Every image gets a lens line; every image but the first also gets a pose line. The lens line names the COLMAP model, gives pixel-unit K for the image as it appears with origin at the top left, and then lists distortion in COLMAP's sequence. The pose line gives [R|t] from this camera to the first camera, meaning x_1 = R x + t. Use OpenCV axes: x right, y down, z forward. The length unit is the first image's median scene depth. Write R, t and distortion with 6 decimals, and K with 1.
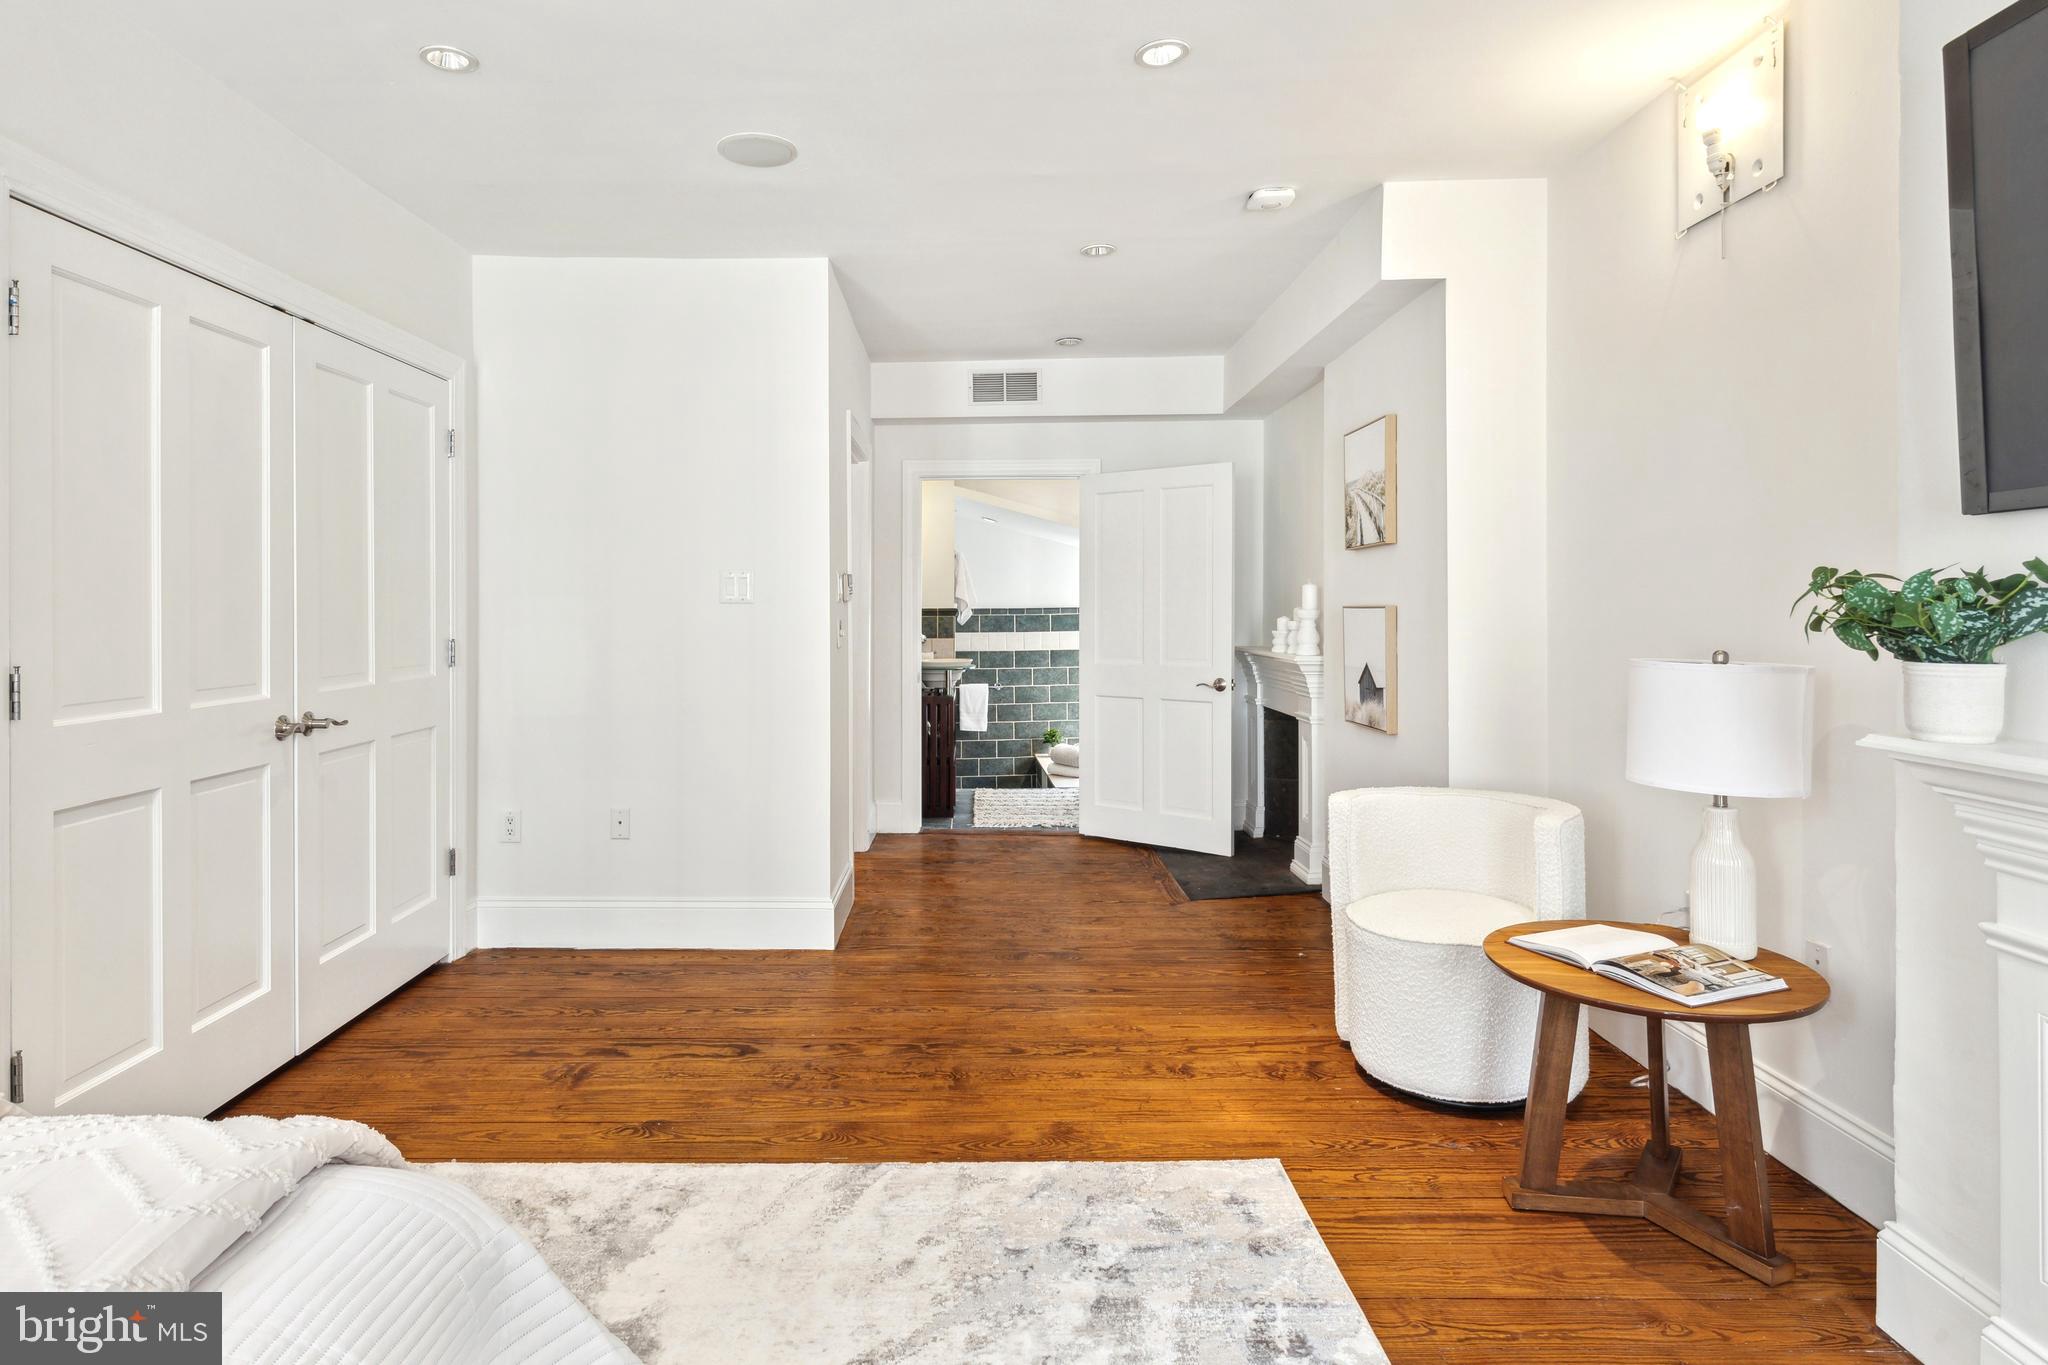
lens RADIAL K [[1157.7, 0, 968.2], [0, 1157.7, 614.8], [0, 0, 1]] dist [-0.005310, 0.001461]
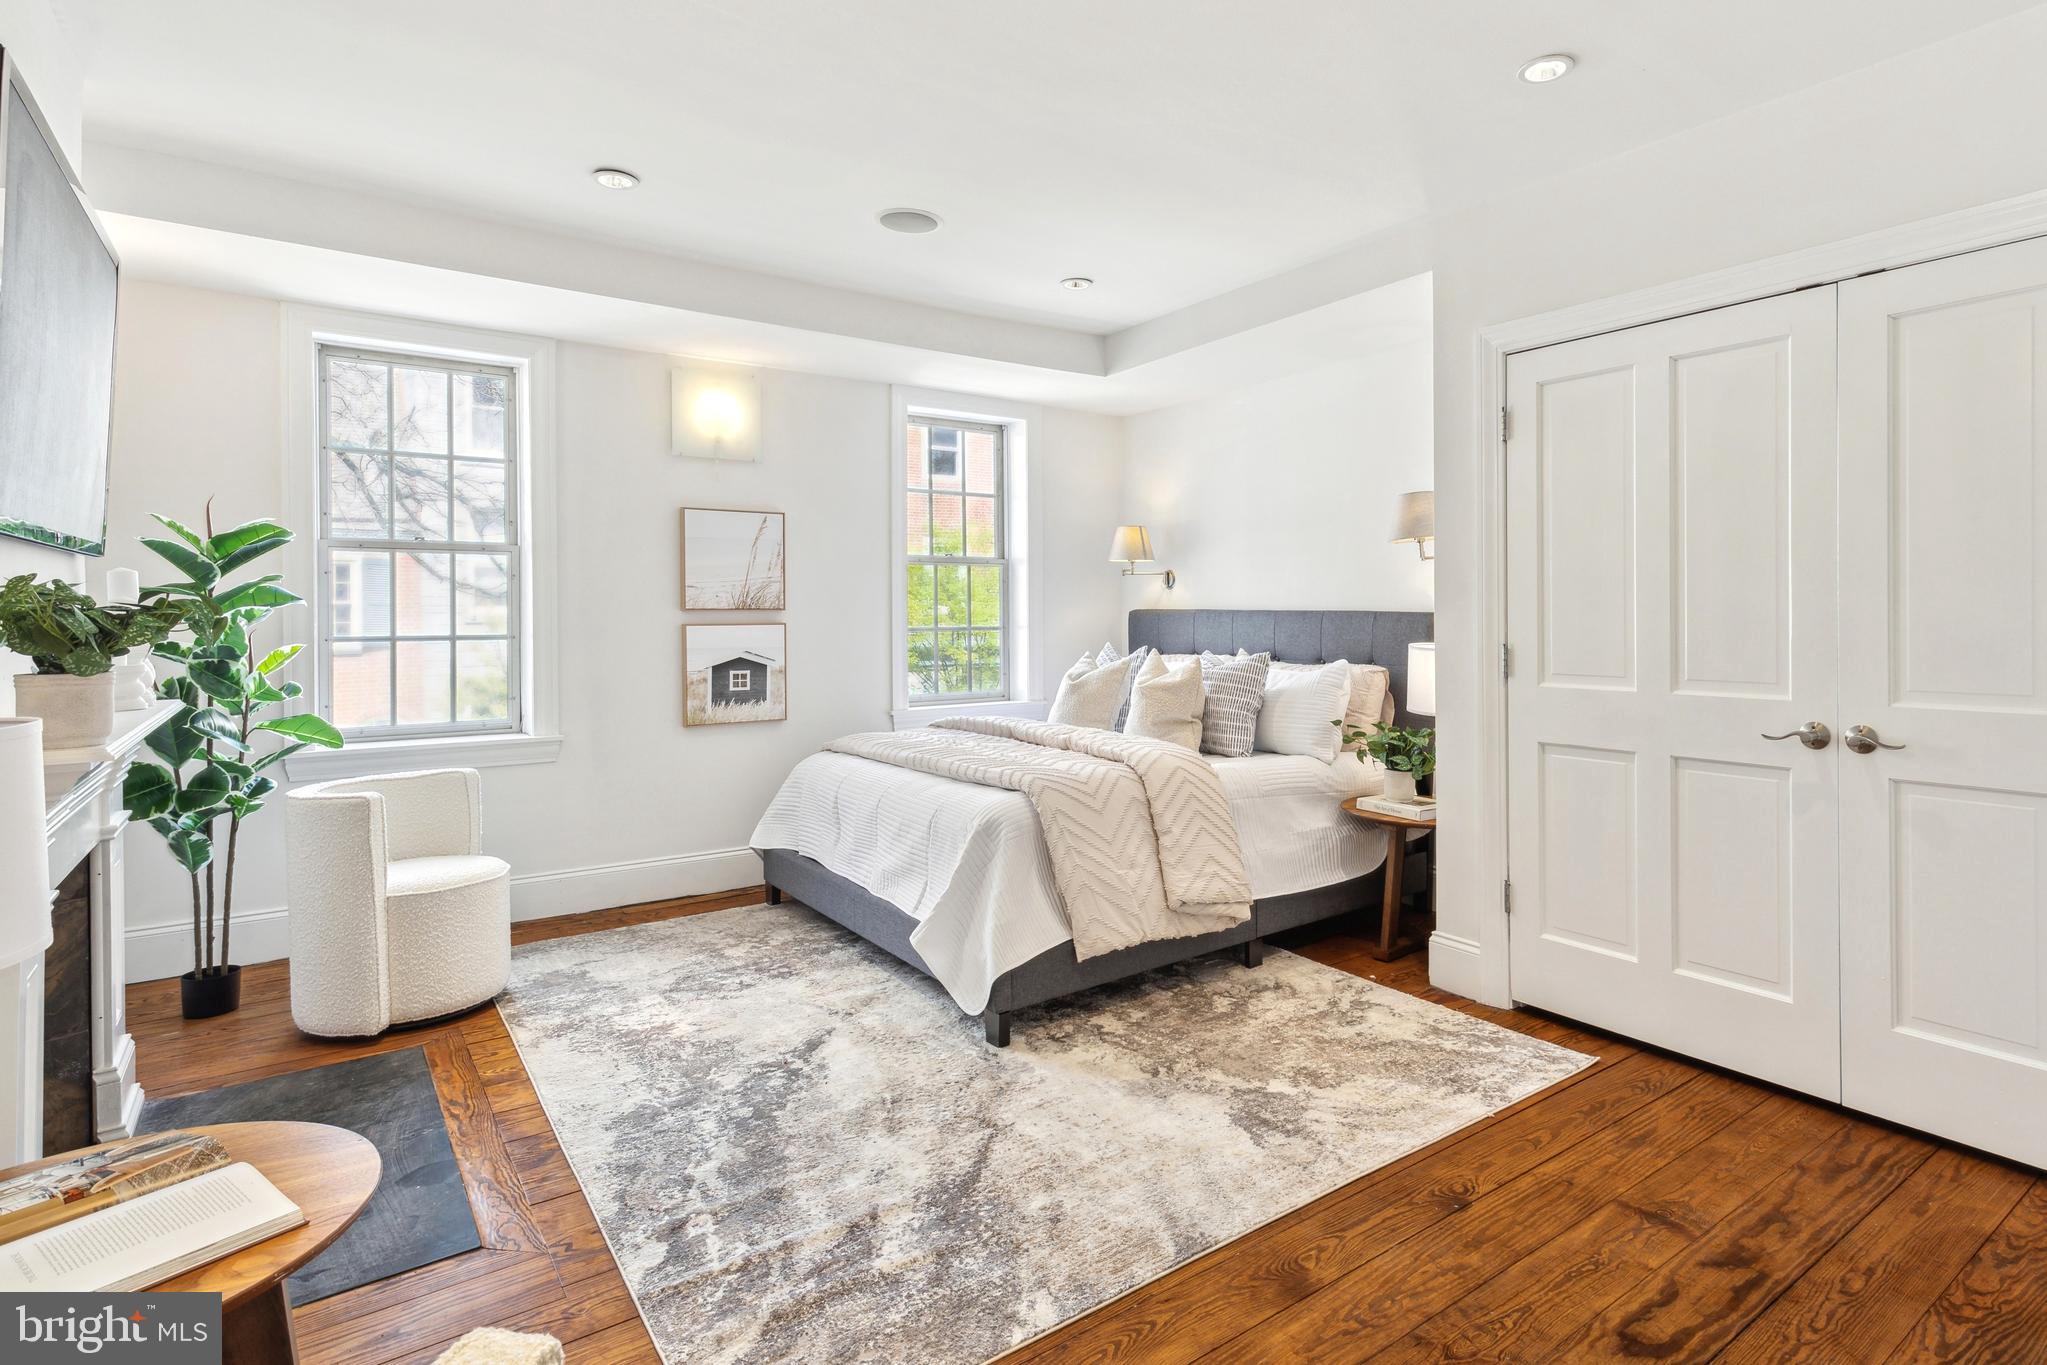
lens RADIAL K [[1047.1, 0, 1106.7], [0, 1047.1, 609.1], [0, 0, 1]] dist [0.009809, -0.003486]
pose [[-0.802806, 0.006139, -0.596209, 0.283724], [0.003499, 0.999978, 0.005584, -0.008613], [0.596230, 0.002397, -0.802810, 1.021317]]
